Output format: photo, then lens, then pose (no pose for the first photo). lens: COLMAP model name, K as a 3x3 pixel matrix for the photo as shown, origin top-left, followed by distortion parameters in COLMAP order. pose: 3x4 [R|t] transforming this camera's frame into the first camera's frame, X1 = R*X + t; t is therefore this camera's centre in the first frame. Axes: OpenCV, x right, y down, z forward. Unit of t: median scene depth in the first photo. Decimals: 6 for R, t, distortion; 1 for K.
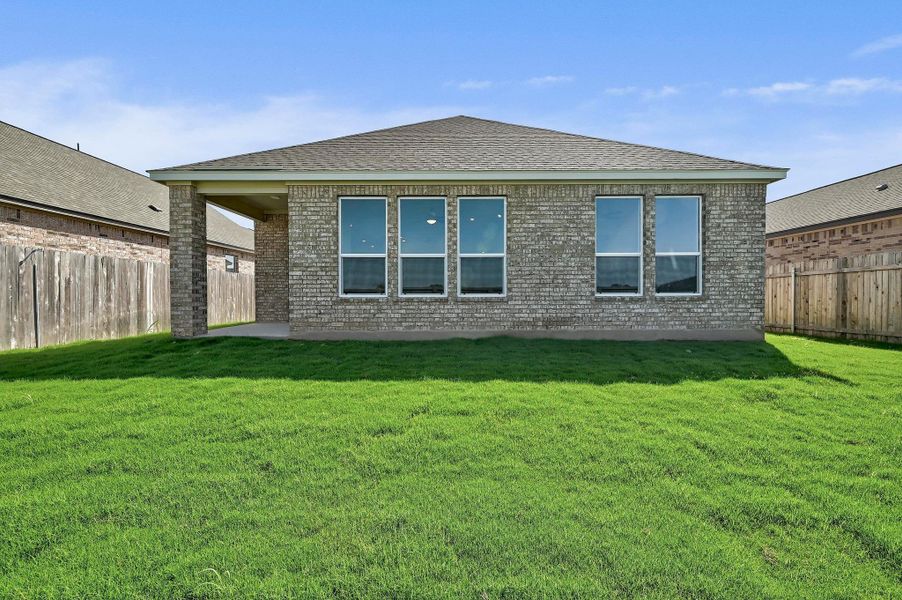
lens RADIAL K [[335.0, 0, 450.8], [0, 335.0, 294.9], [0, 0, 1]] dist [0.000405, 0.000044]
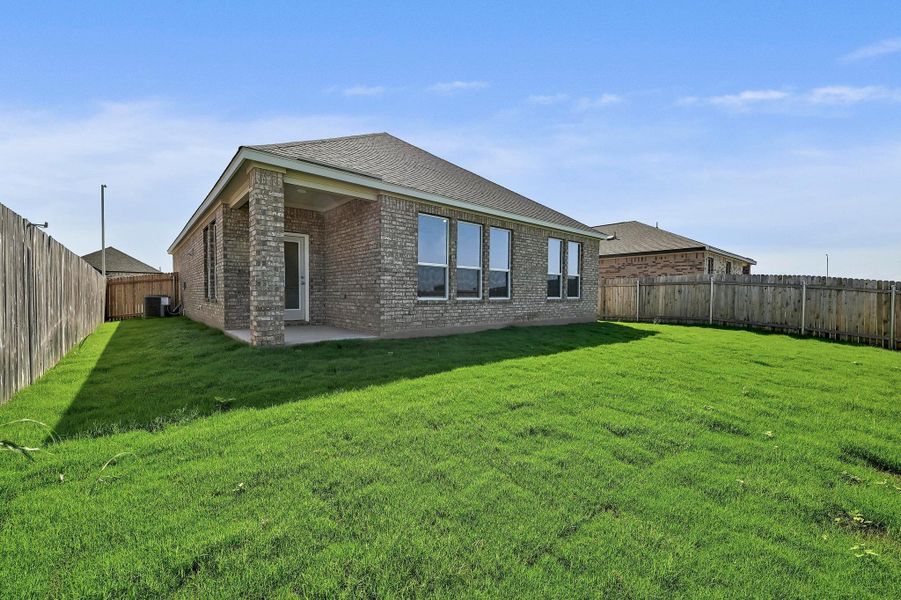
lens RADIAL K [[360.1, 0, 451.7], [0, 360.1, 303.7], [0, 0, 1]] dist [-0.001324, 0.000124]
pose [[0.748986, -0.009611, 0.662516, -1.071141], [0.001991, 0.999923, 0.012255, 0.004691], [-0.662582, -0.007860, 0.748948, -0.003670]]
